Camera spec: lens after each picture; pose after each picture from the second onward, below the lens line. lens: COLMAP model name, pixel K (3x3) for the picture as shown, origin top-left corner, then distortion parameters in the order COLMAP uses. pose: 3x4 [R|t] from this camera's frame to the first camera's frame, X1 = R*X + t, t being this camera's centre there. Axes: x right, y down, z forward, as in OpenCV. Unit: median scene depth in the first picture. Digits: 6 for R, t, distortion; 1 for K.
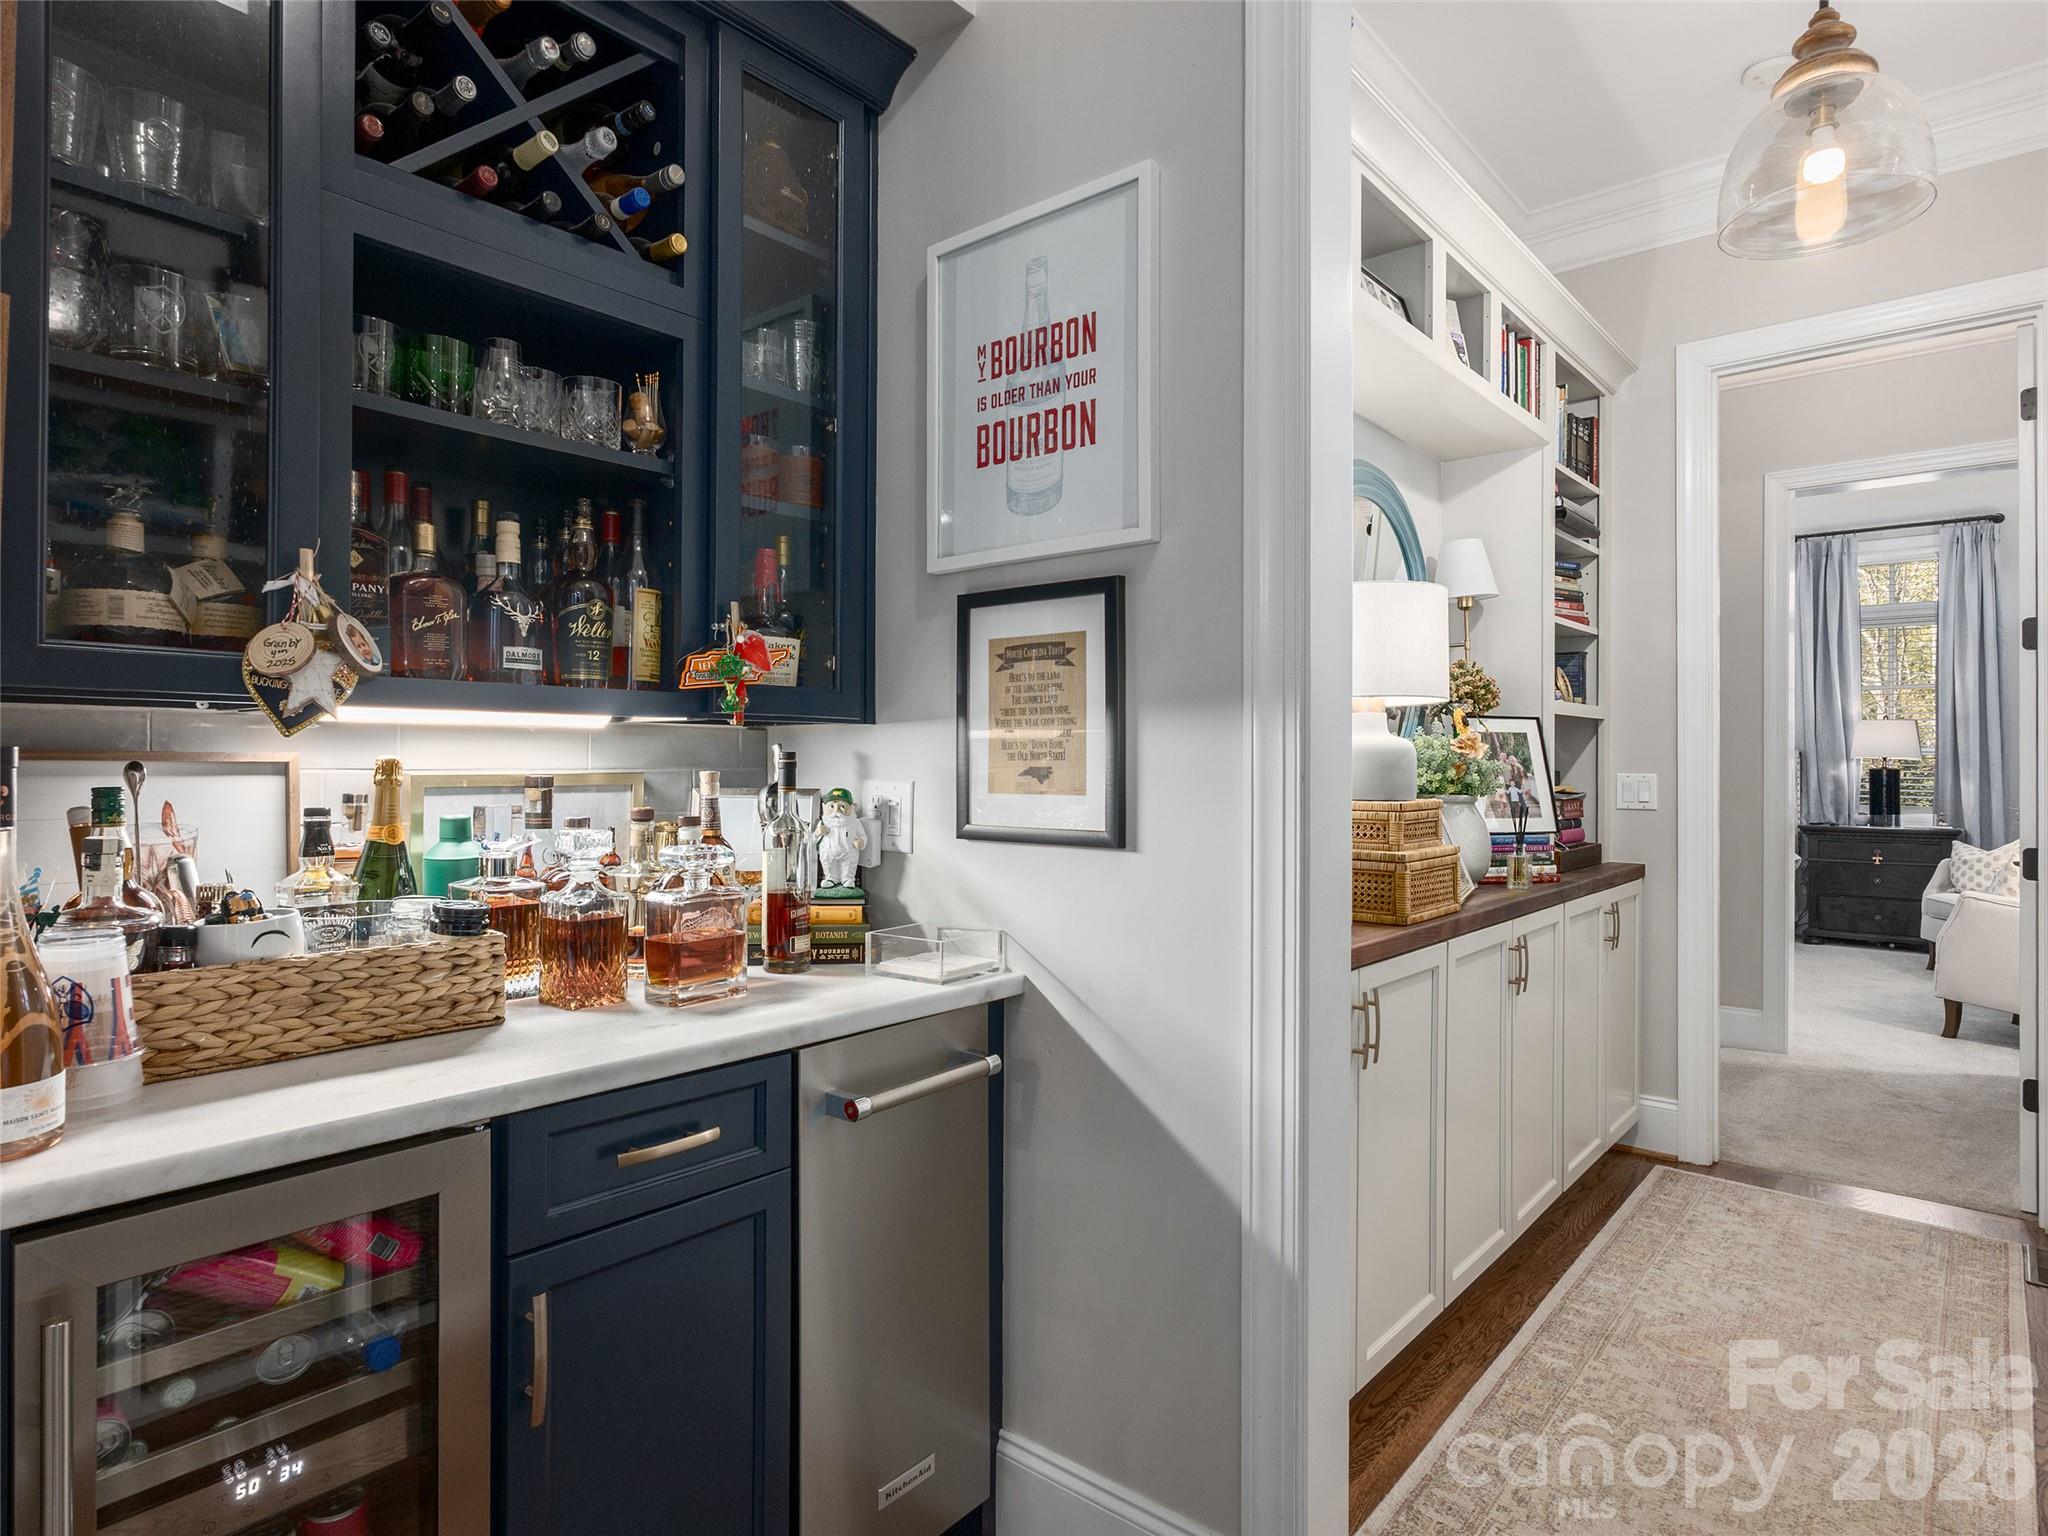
lens RADIAL K [[1154.0, 0, 991.3], [0, 1154.0, 776.0], [0, 0, 1]] dist [-0.016655, -0.001253]
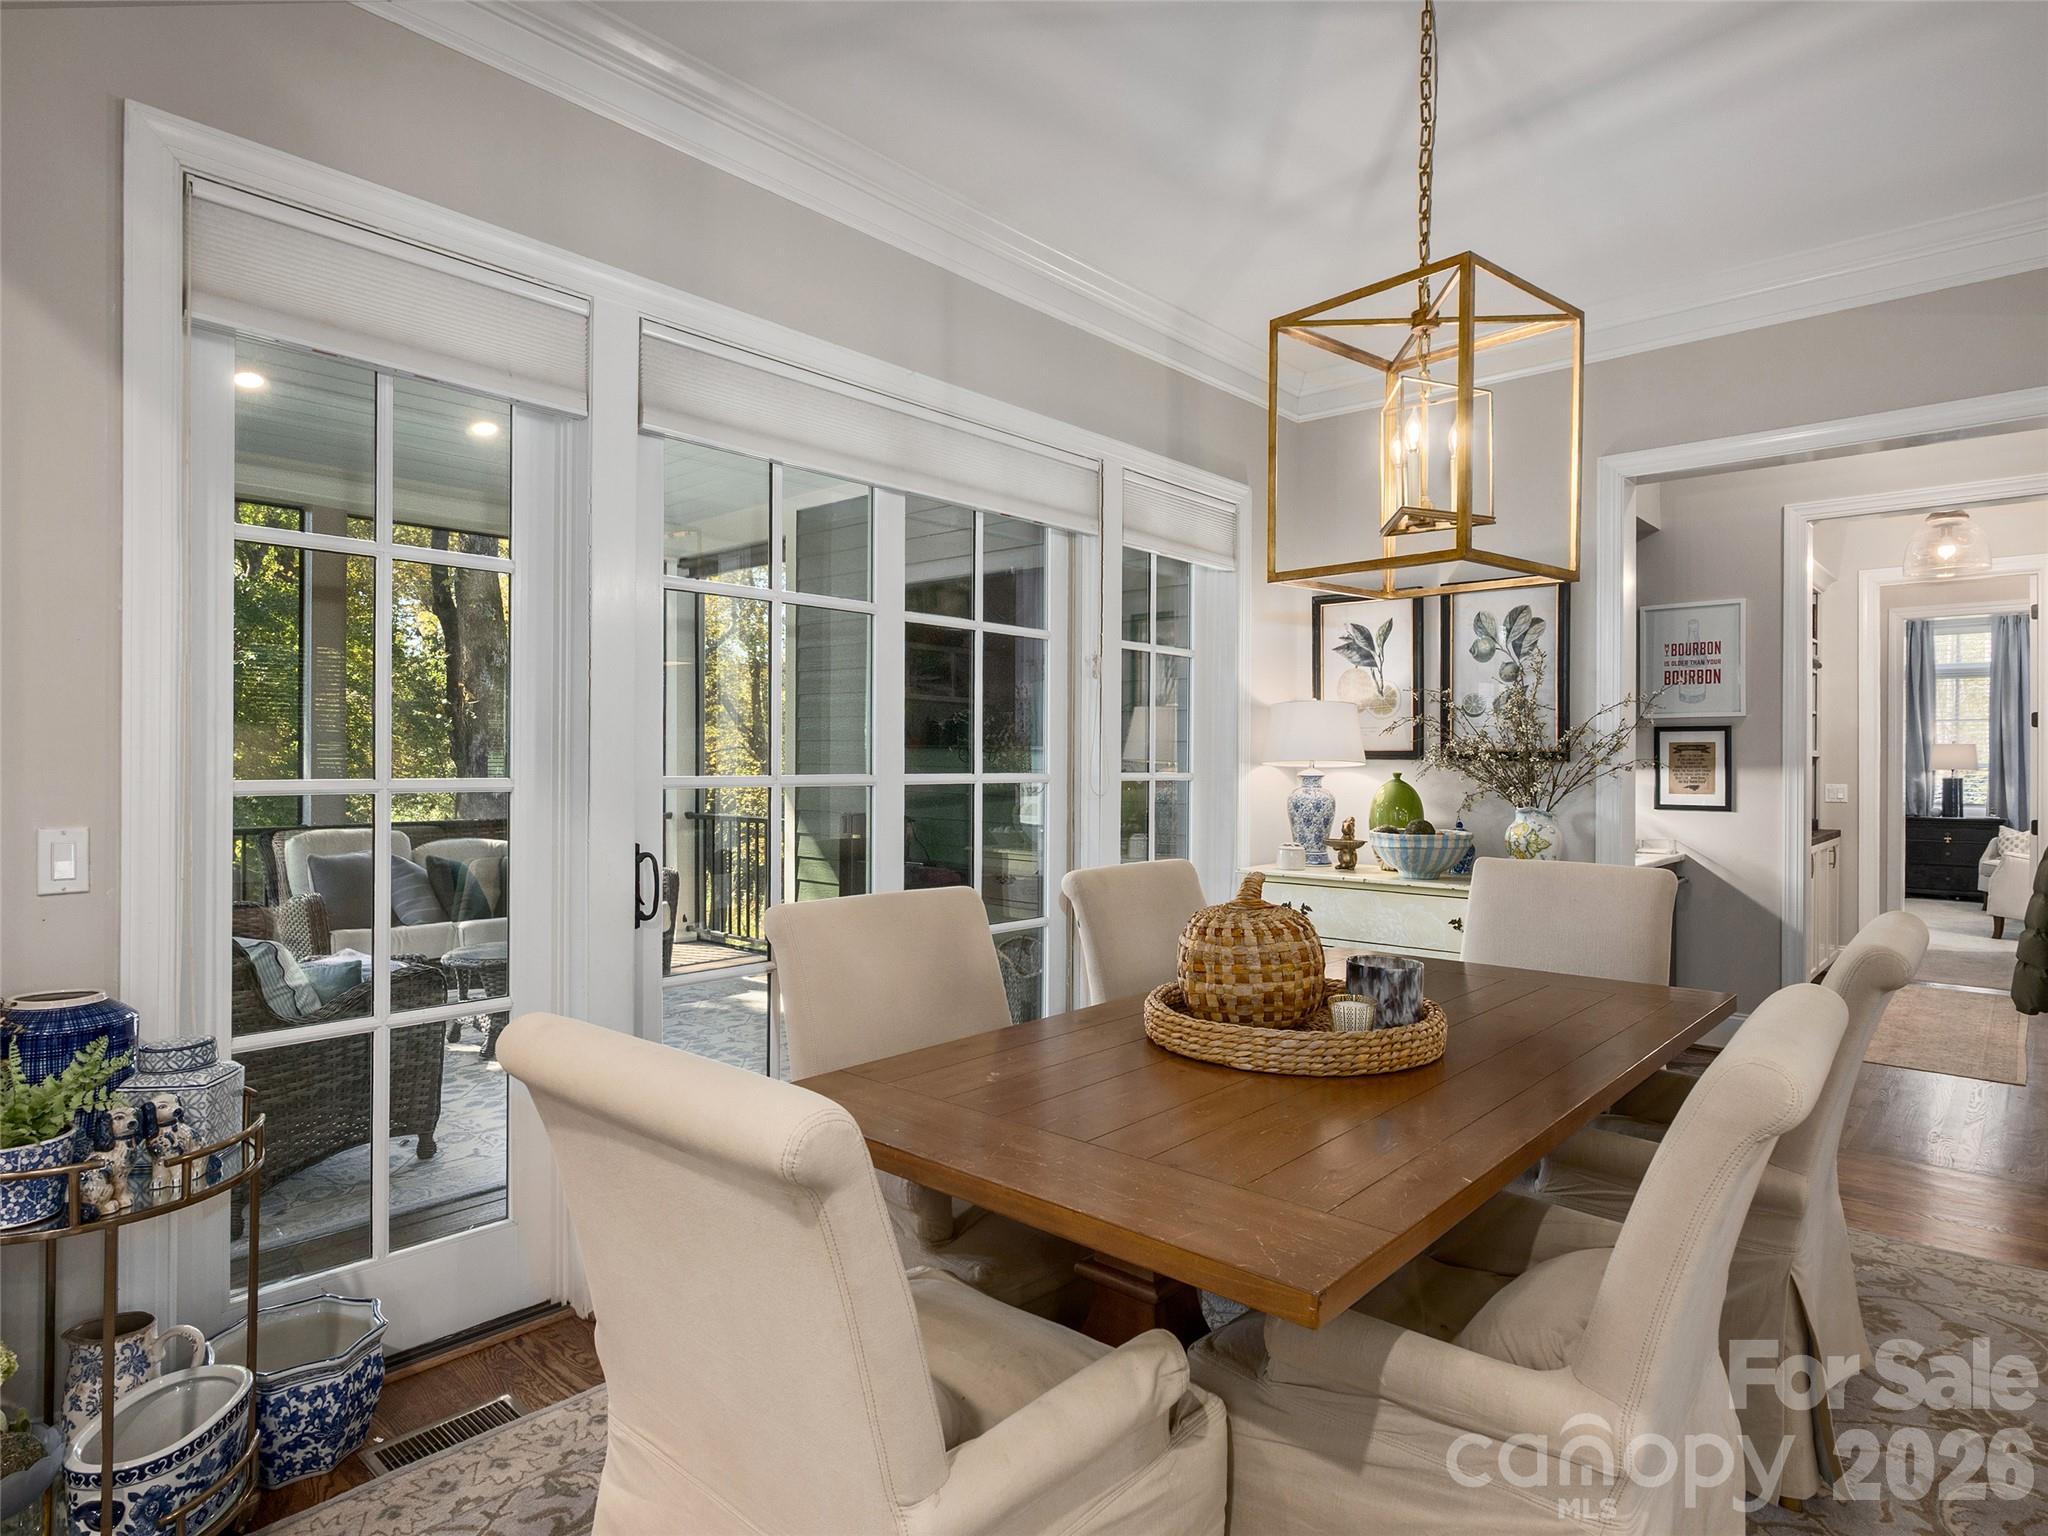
lens RADIAL K [[1154.0, 0, 991.3], [0, 1154.0, 776.0], [0, 0, 1]] dist [-0.016655, -0.001253]
pose [[0.999621, 0.003260, -0.027325, -0.460770], [-0.003200, 0.999992, 0.002213, -0.008886], [0.027332, -0.002125, 0.999624, -0.555354]]
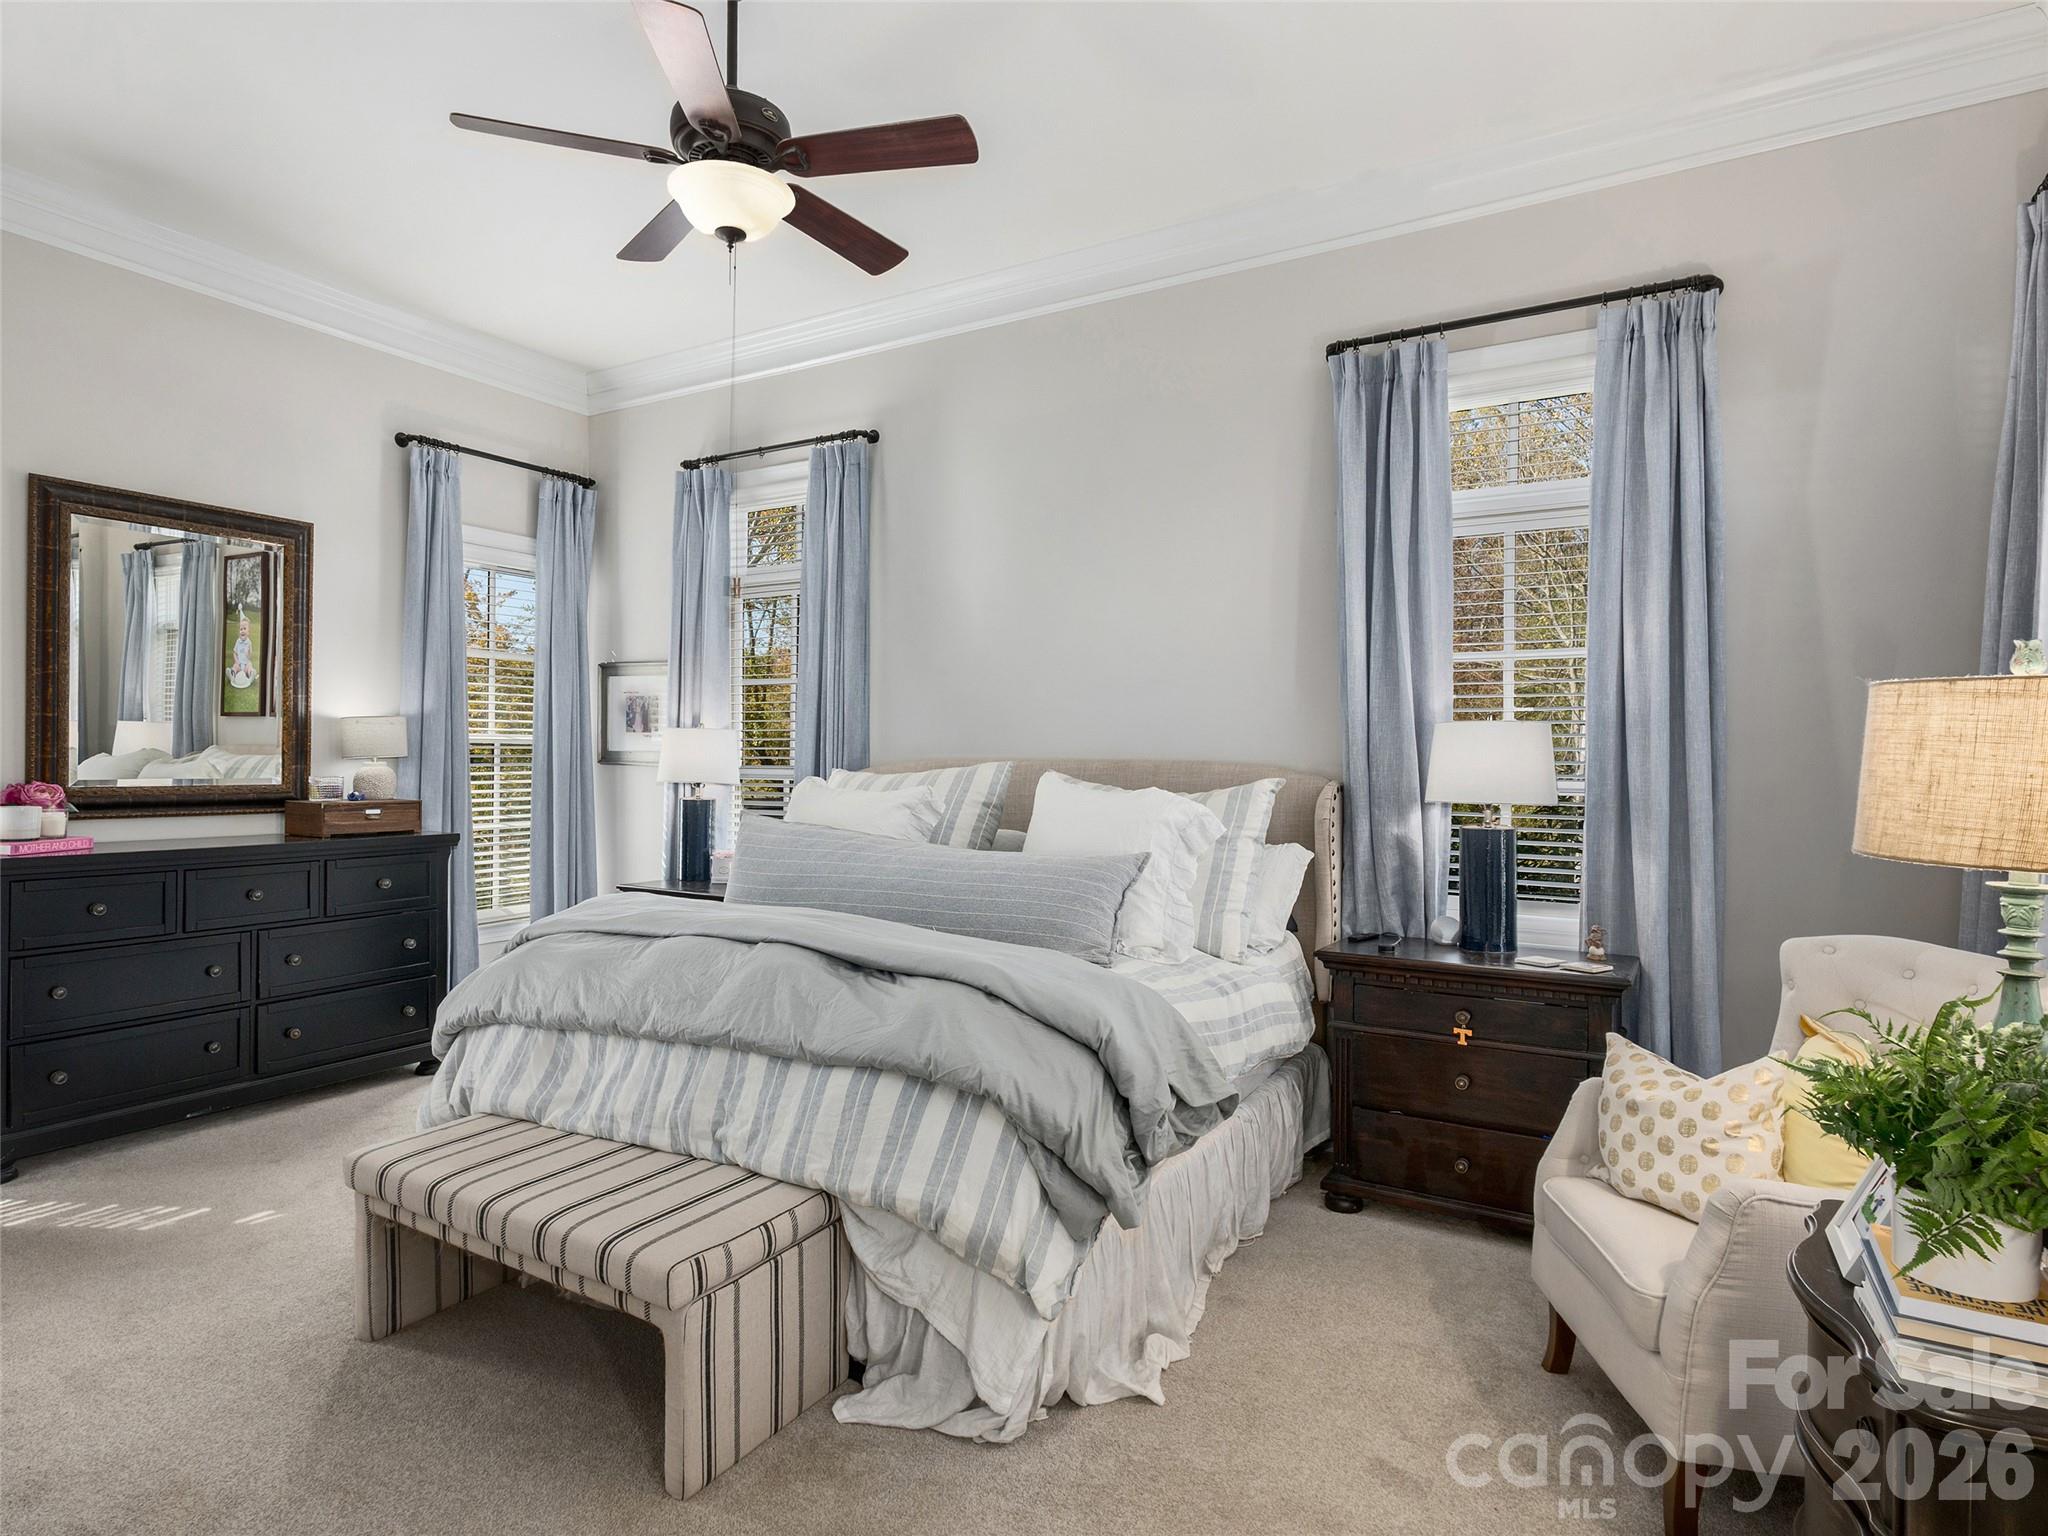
lens RADIAL K [[1154.0, 0, 991.3], [0, 1154.0, 776.0], [0, 0, 1]] dist [-0.016655, -0.001253]
pose [[0.983053, 0.006672, 0.183202, 0.564700], [-0.007713, 0.999958, 0.004966, -0.031789], [-0.183161, -0.006295, 0.983063, 0.653867]]
